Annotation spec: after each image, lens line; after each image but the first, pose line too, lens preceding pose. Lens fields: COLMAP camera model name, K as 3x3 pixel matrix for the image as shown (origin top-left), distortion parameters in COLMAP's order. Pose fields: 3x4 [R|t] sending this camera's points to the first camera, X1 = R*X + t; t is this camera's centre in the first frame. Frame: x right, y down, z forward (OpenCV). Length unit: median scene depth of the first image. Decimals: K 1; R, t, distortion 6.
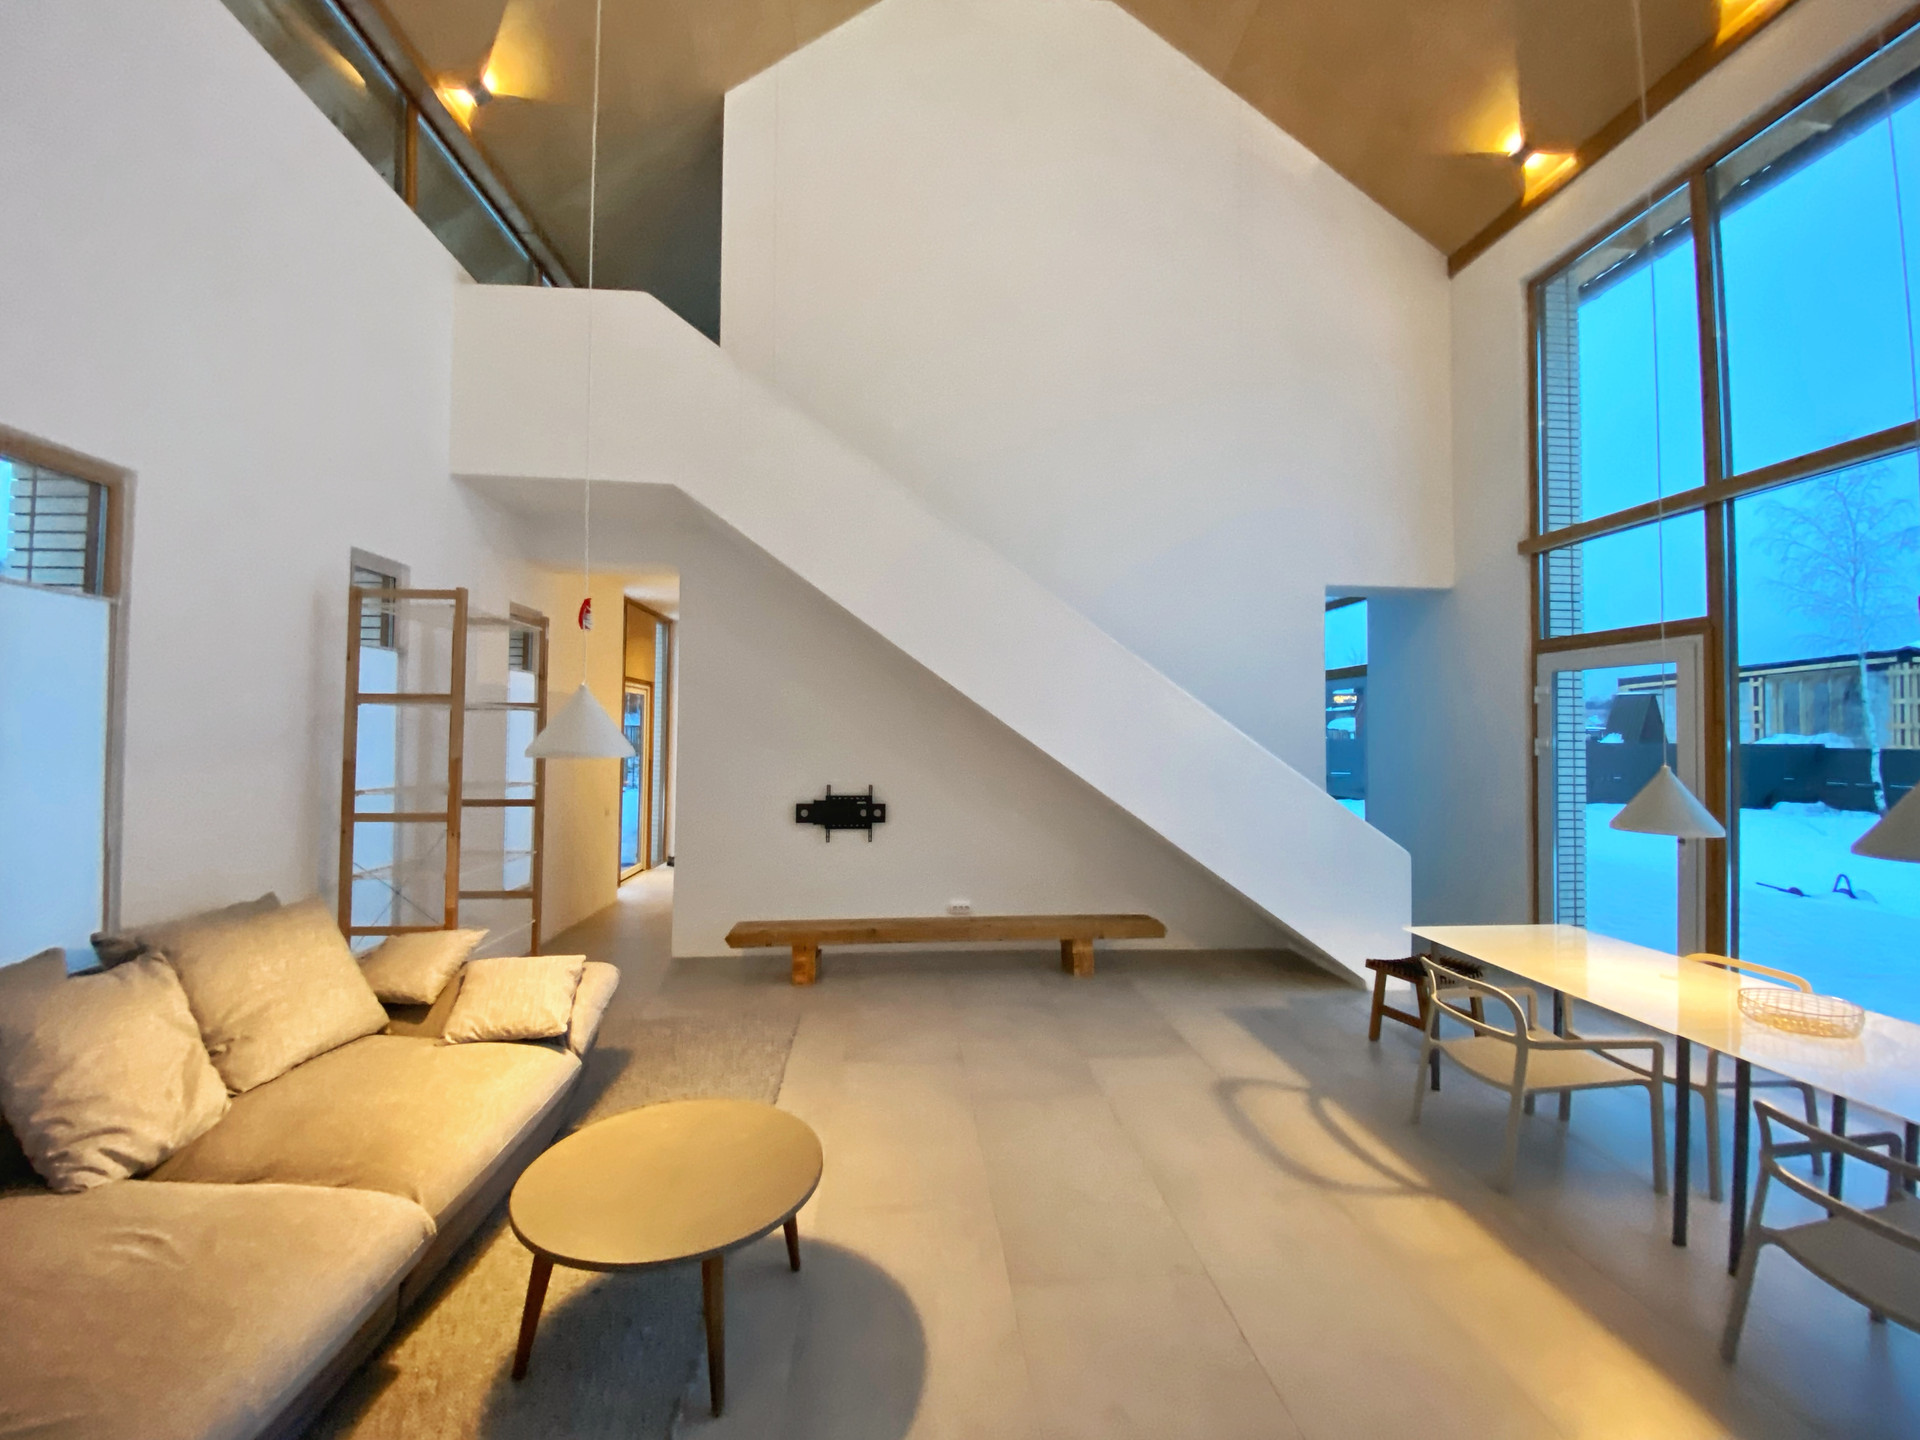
lens RADIAL K [[769.7, 0, 968.8], [0, 769.7, 708.9], [0, 0, 1]] dist [0.017592, -0.018744]
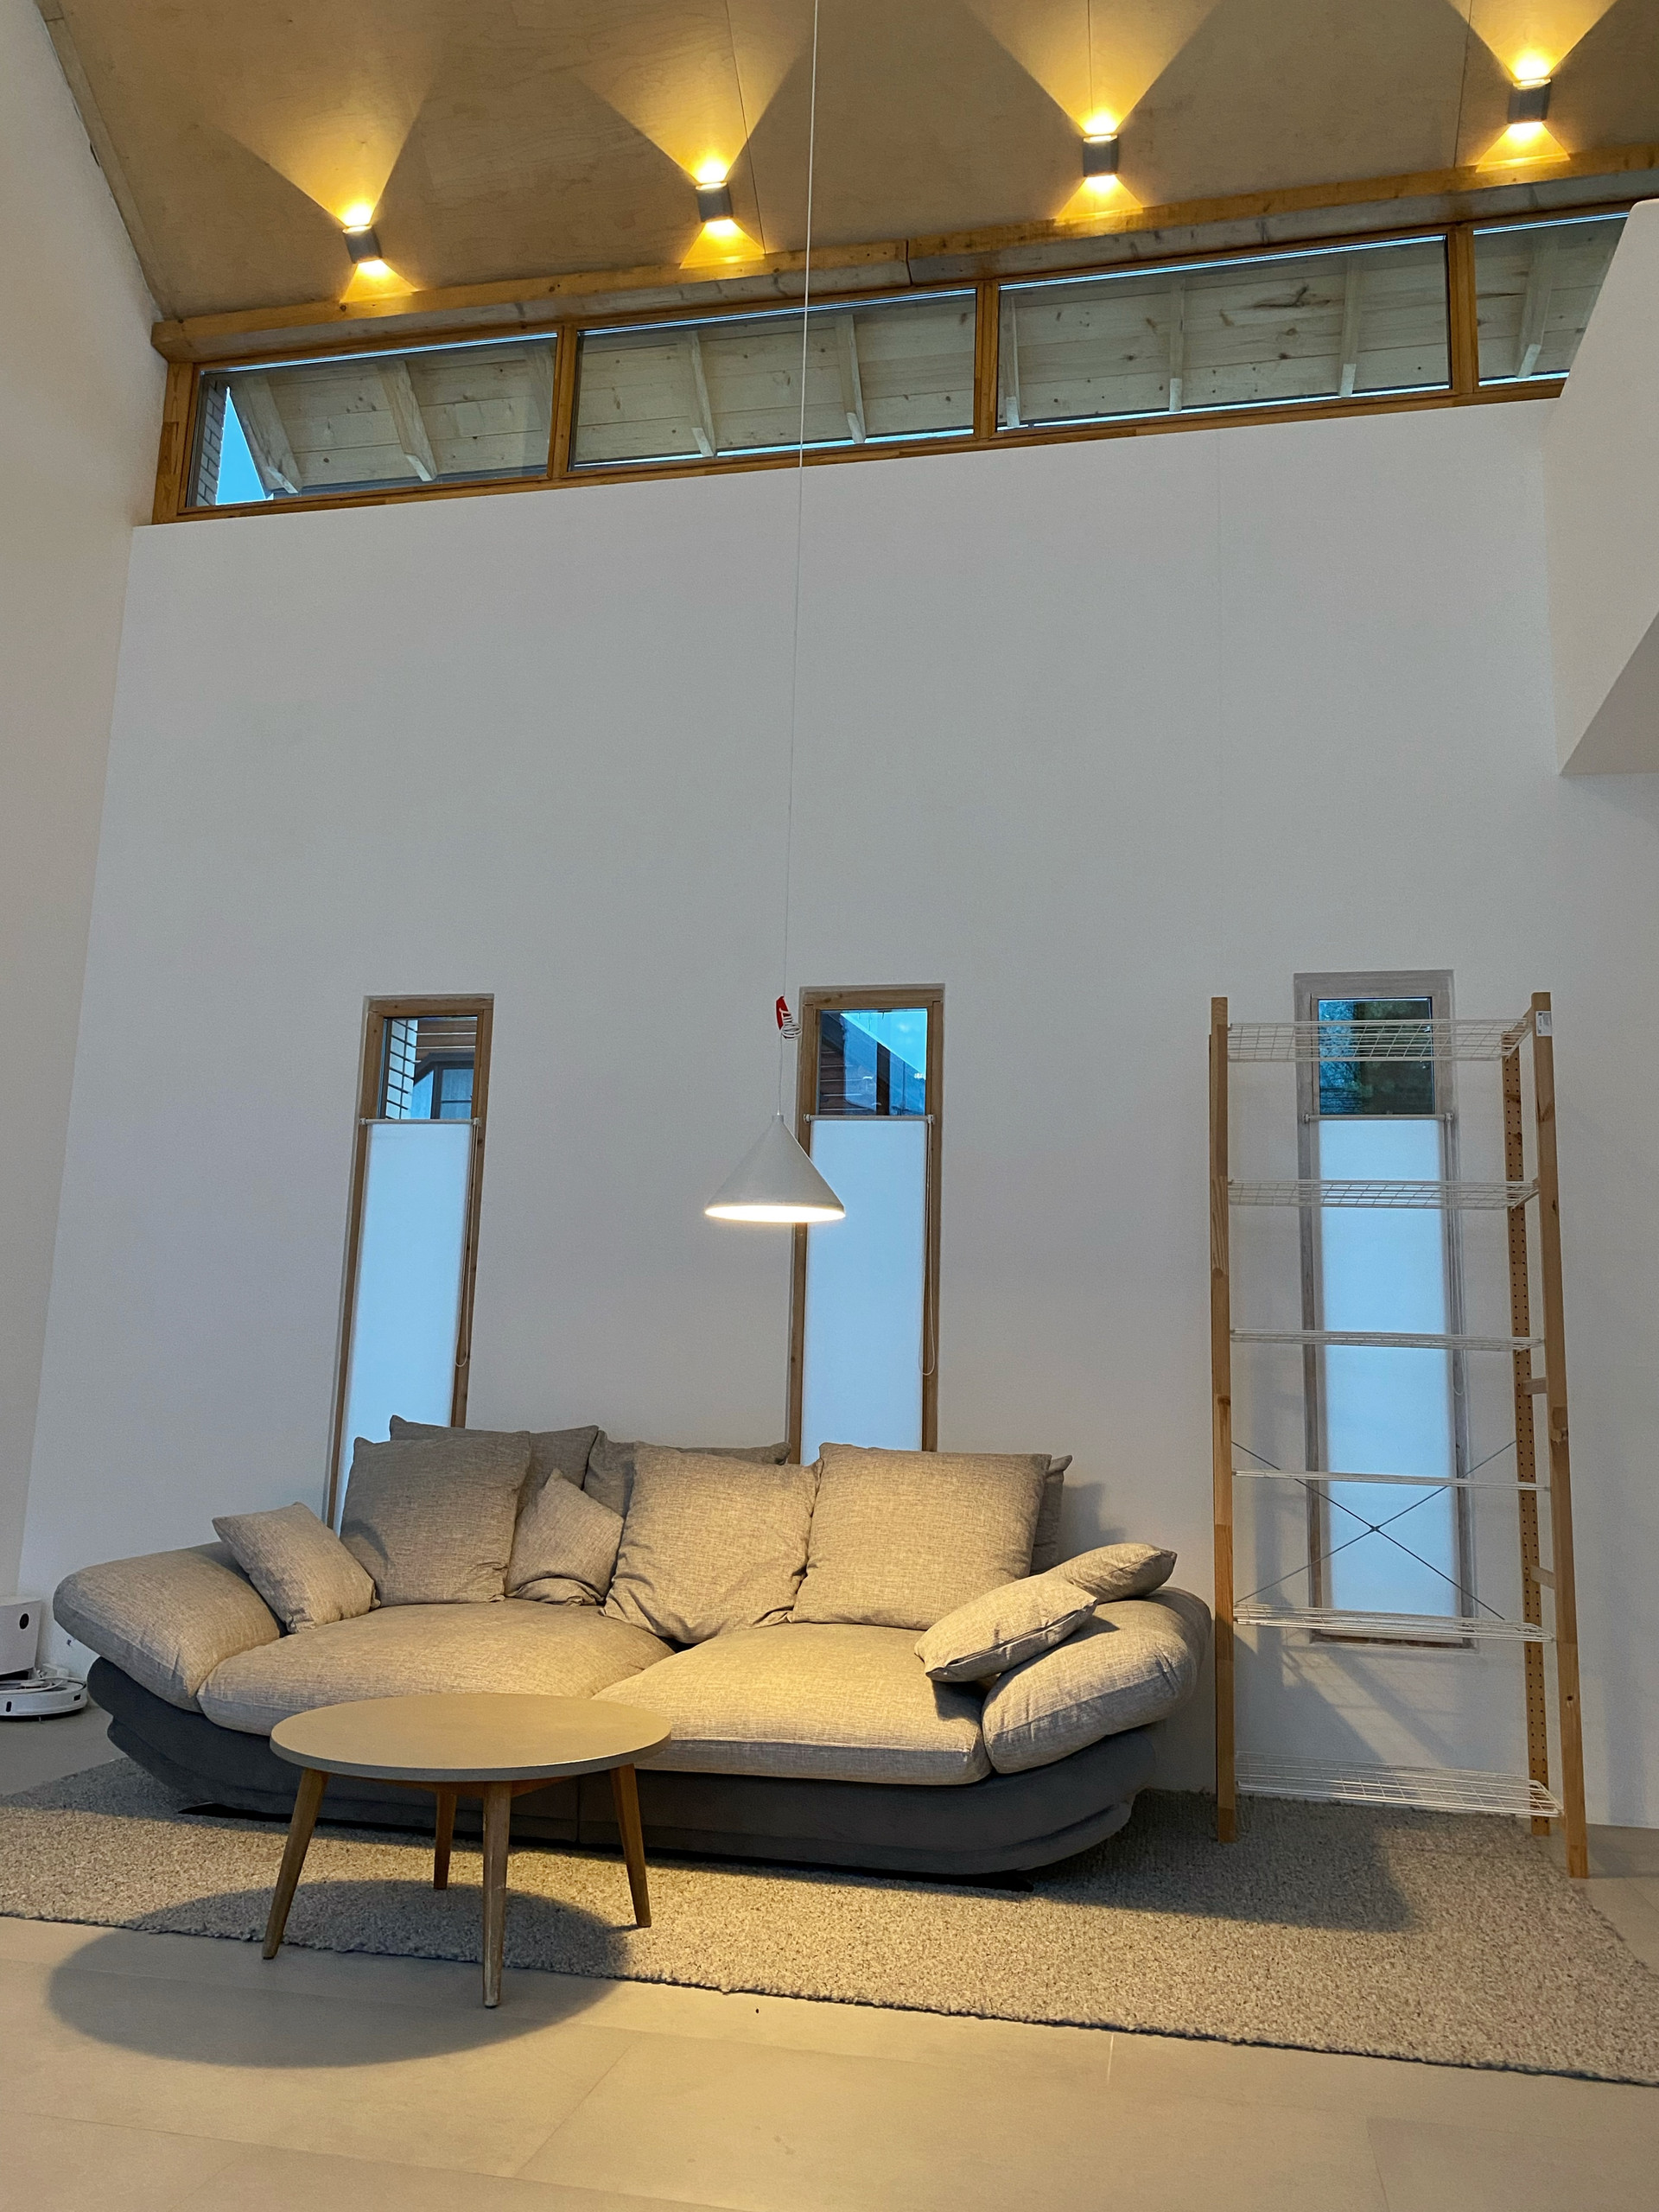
lens RADIAL K [[1668.2, 0, 819.7], [0, 1668.2, 1108.5], [0, 0, 1]] dist [0.010731, 0.002719]
pose [[-0.295057, -0.190374, -0.936322, 0.418393], [-0.001683, 0.980052, -0.198734, 0.121798], [0.955478, -0.057062, -0.289491, 0.673008]]
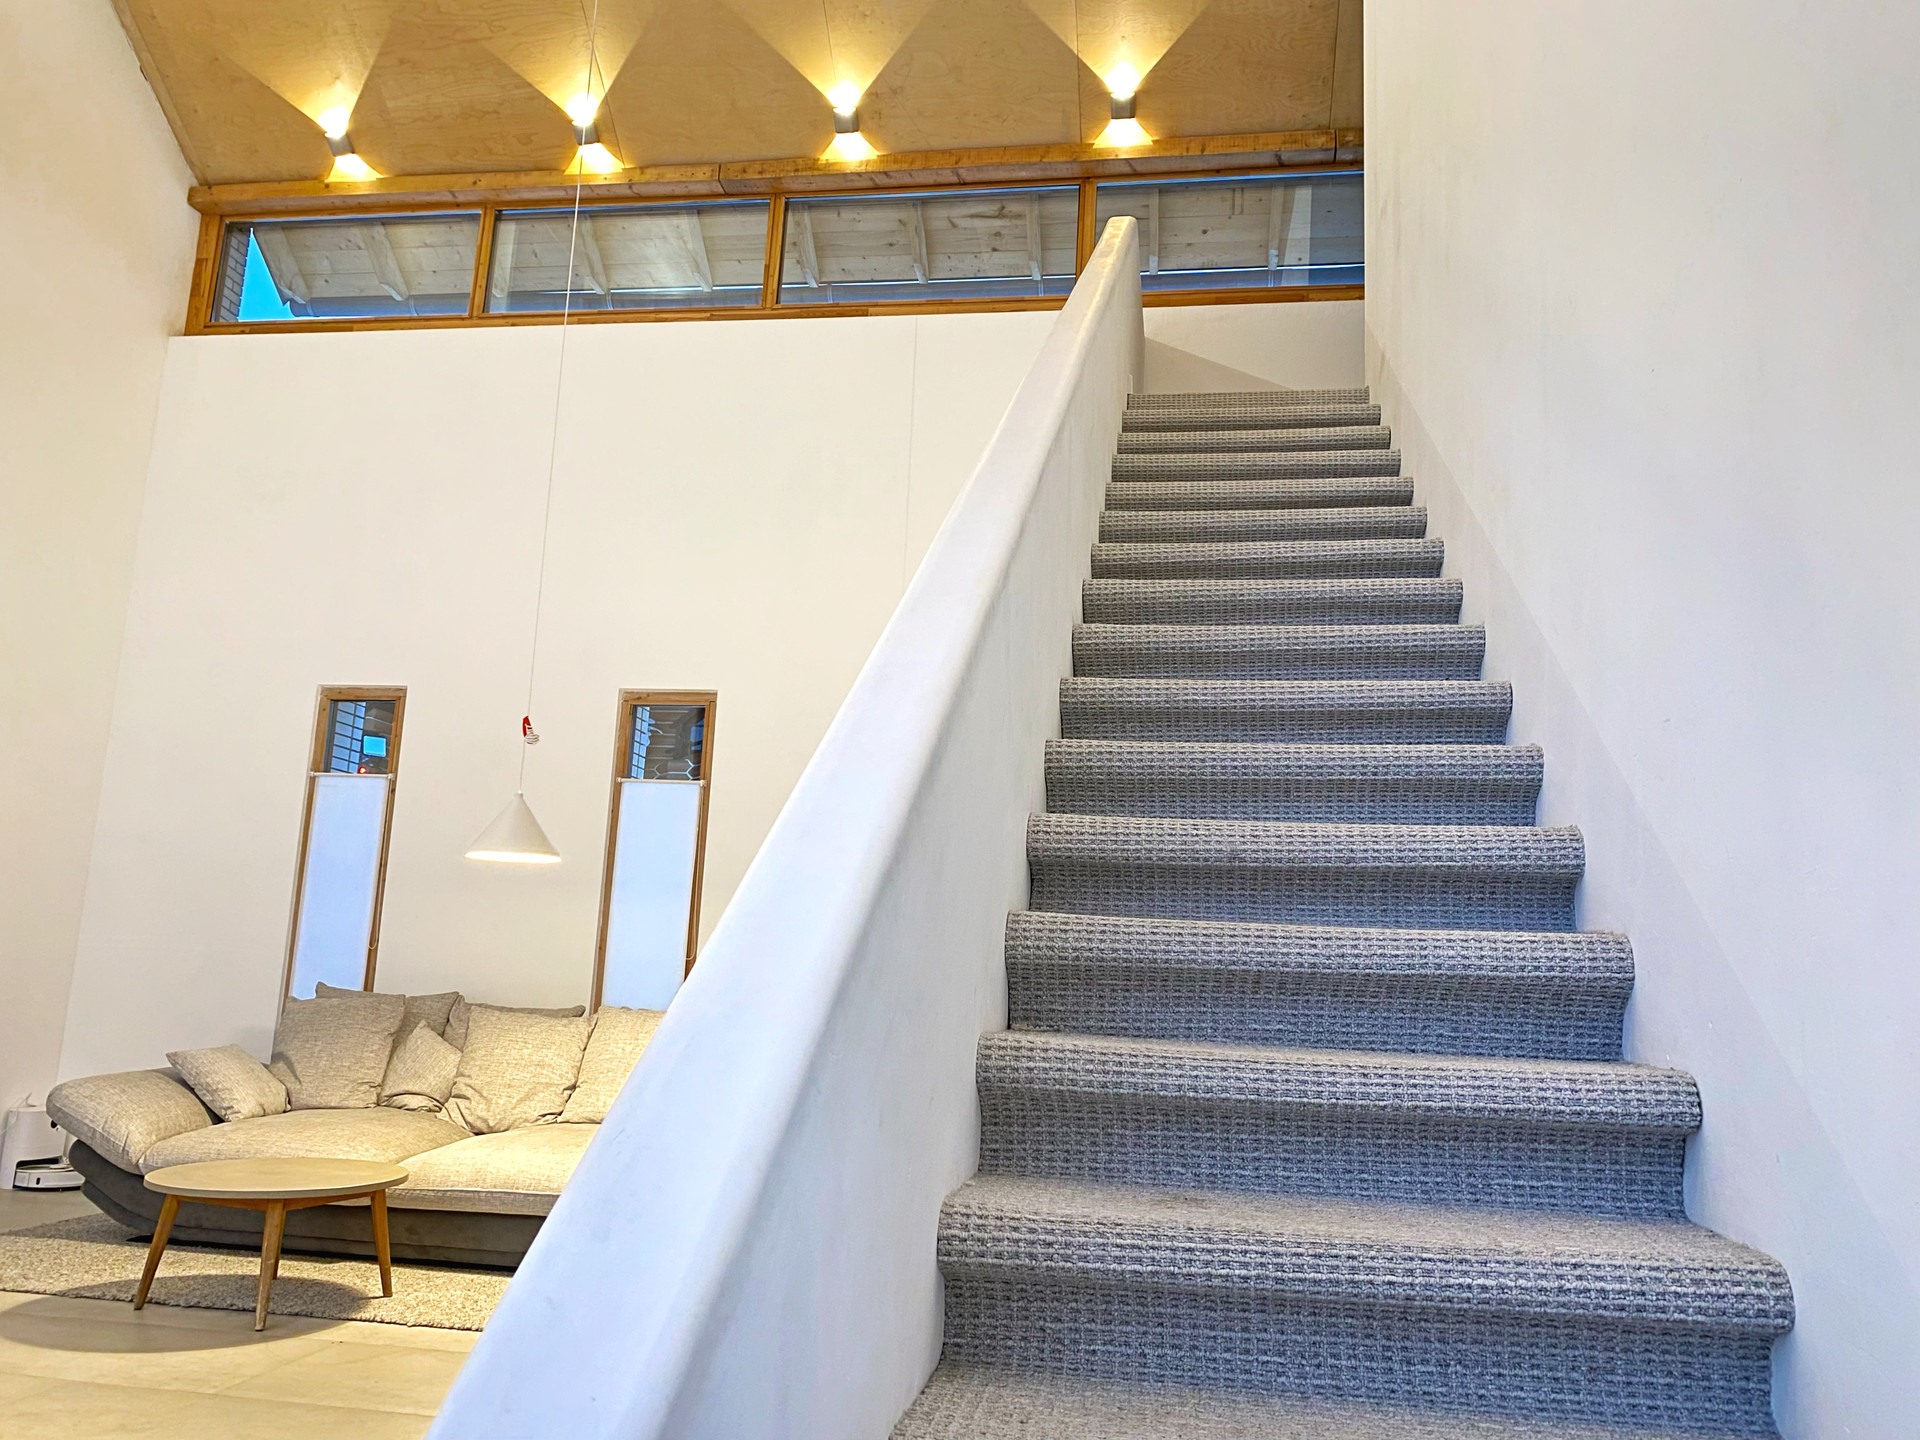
lens RADIAL K [[1448.0, 0, 960.0], [0, 1448.0, 720.0], [0, 0, 1]] dist [0.010731, 0.002719]
pose [[-0.249824, -0.198175, -0.947795, 0.606645], [-0.015896, 0.979540, -0.200623, 0.124903], [0.968161, -0.035055, -0.247862, 0.968376]]
